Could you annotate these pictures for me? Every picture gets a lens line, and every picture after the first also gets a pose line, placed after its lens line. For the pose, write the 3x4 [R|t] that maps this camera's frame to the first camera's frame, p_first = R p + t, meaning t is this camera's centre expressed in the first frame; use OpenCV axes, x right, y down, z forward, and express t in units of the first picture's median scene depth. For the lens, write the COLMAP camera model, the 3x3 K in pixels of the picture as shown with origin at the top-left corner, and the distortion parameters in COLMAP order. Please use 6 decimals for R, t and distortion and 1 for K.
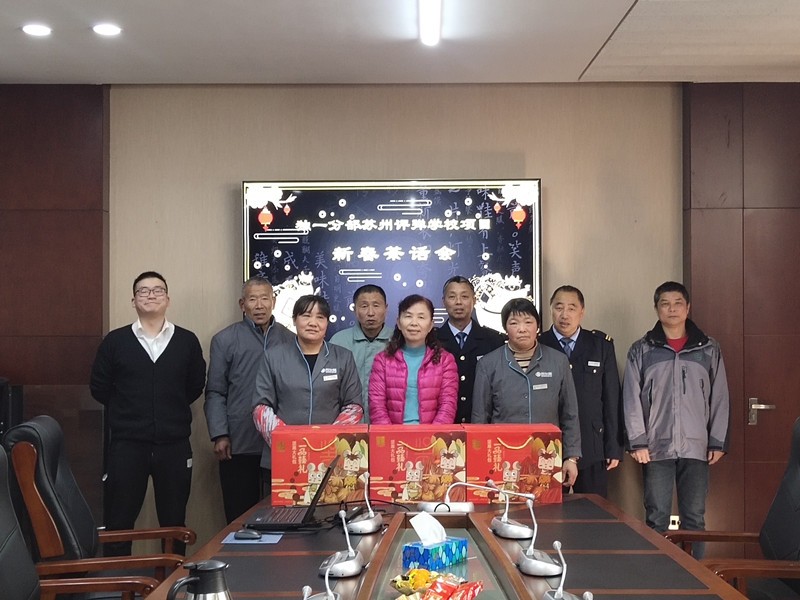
lens RADIAL K [[1484.9, 0, 401.5], [0, 1484.9, 300.7], [0, 0, 1]] dist [0.050126, 0.000000]
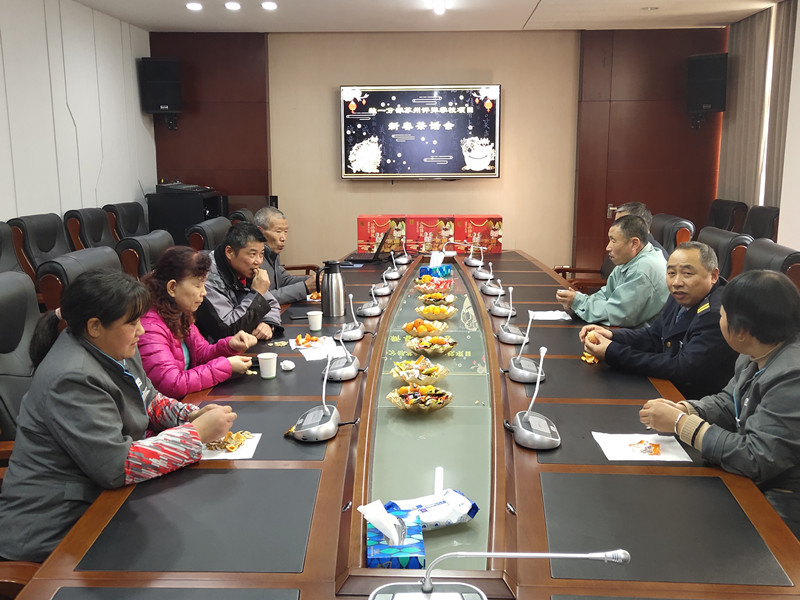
lens RADIAL K [[884.5, 0, 401.5], [0, 884.5, 306.0], [0, 0, 1]] dist [0.027709, 0.000000]
pose [[0.999407, 0.007253, -0.033665, 0.009326], [-0.001456, 0.985593, 0.169130, 0.003037], [0.034406, -0.168980, 0.985019, -0.137336]]
